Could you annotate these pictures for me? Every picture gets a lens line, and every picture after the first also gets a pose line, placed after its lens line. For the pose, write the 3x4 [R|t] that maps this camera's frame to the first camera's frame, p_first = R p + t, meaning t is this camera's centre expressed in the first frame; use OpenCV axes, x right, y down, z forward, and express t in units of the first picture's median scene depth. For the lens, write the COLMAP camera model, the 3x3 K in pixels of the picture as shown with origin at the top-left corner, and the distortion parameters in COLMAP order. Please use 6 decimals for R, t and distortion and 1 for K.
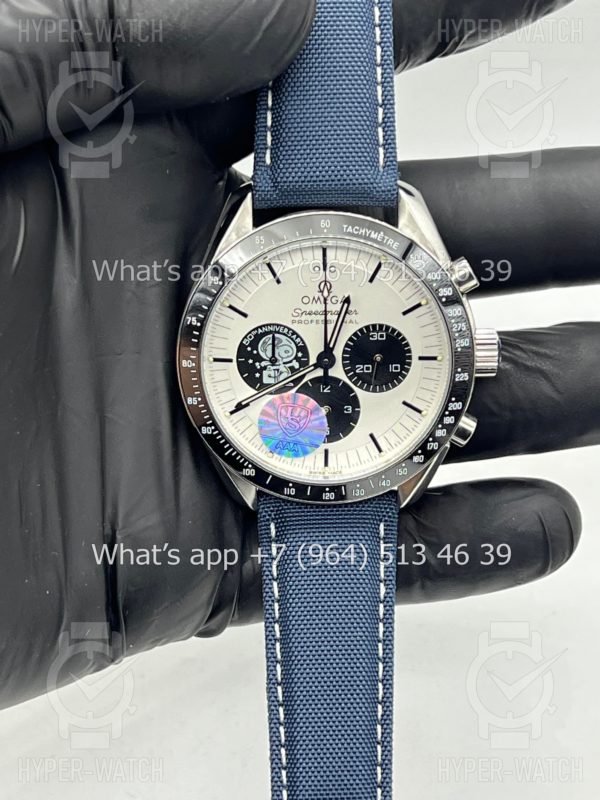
lens RADIAL K [[1801.6, 0, 300.0], [0, 1801.6, 400.0], [0, 0, 1]] dist [0.369248, 0.052140]
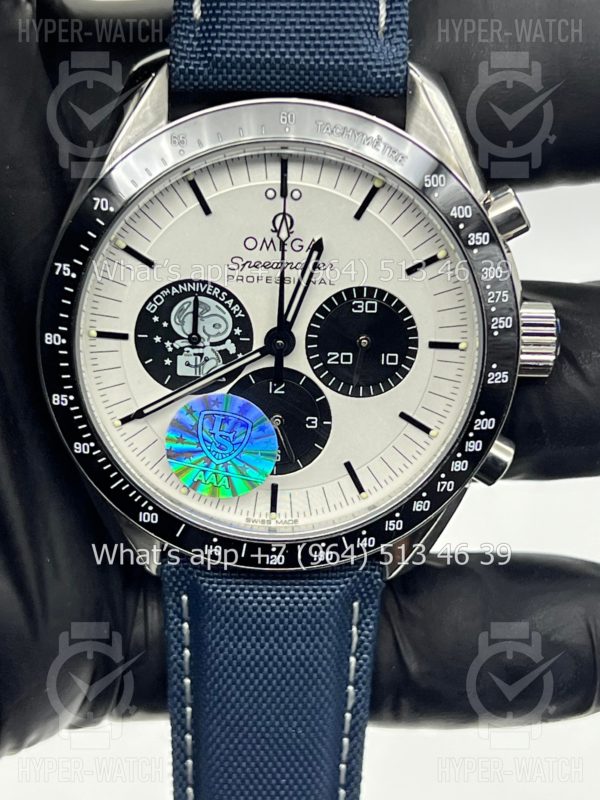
lens RADIAL K [[1865.8, 0, 300.0], [0, 1865.8, 400.0], [0, 0, 1]] dist [0.277658, 0.063492]
pose [[0.998707, 0.037169, 0.034672, -0.000144], [-0.037843, 0.999103, 0.018992, -0.014690], [-0.033935, -0.020280, 0.999218, 0.359048]]
